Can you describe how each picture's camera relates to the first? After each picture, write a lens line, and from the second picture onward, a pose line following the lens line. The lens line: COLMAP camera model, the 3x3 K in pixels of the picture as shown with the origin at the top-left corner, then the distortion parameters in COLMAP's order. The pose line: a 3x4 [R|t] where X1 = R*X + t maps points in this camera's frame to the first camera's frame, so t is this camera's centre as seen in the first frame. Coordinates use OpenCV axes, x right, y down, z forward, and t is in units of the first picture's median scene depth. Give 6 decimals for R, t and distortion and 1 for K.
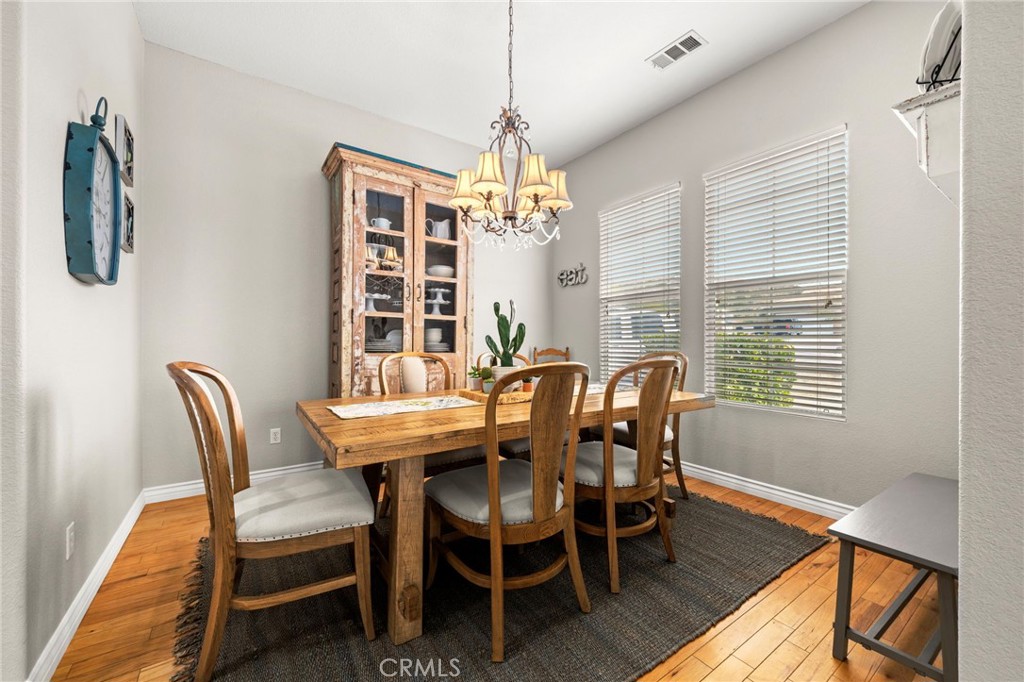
lens RADIAL K [[407.4, 0, 510.8], [0, 407.4, 342.1], [0, 0, 1]] dist [0.013791, -0.007102]
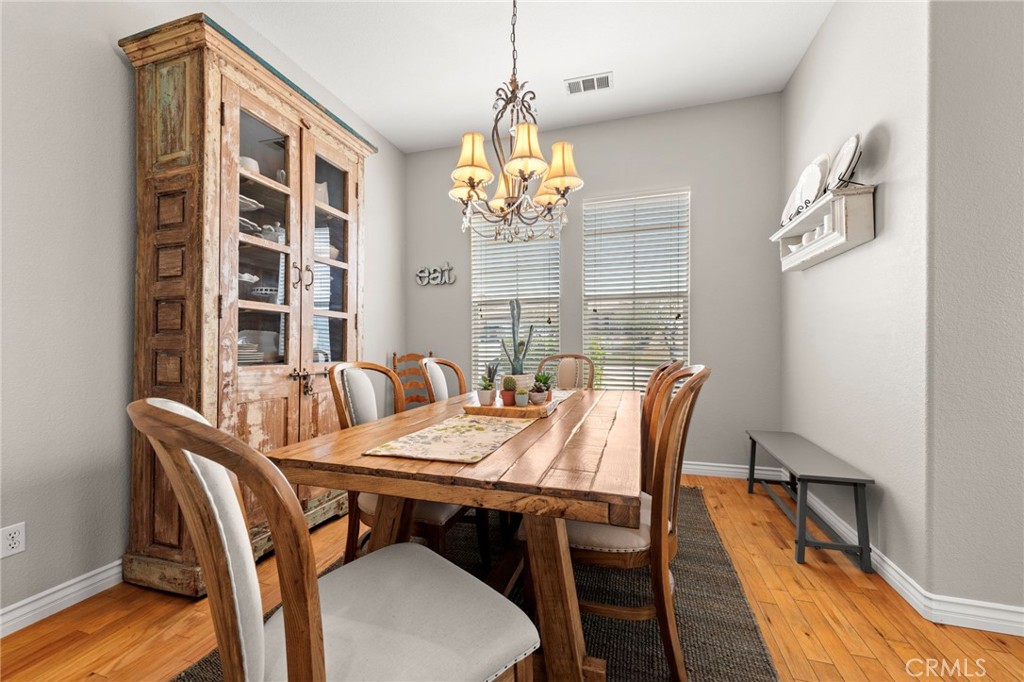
lens RADIAL K [[407.4, 0, 510.8], [0, 407.4, 342.1], [0, 0, 1]] dist [0.013791, -0.007102]
pose [[0.788742, -0.001168, 0.614724, -0.404159], [0.005987, 0.999965, -0.005781, -0.004013], [-0.614696, 0.008240, 0.788721, 0.238008]]
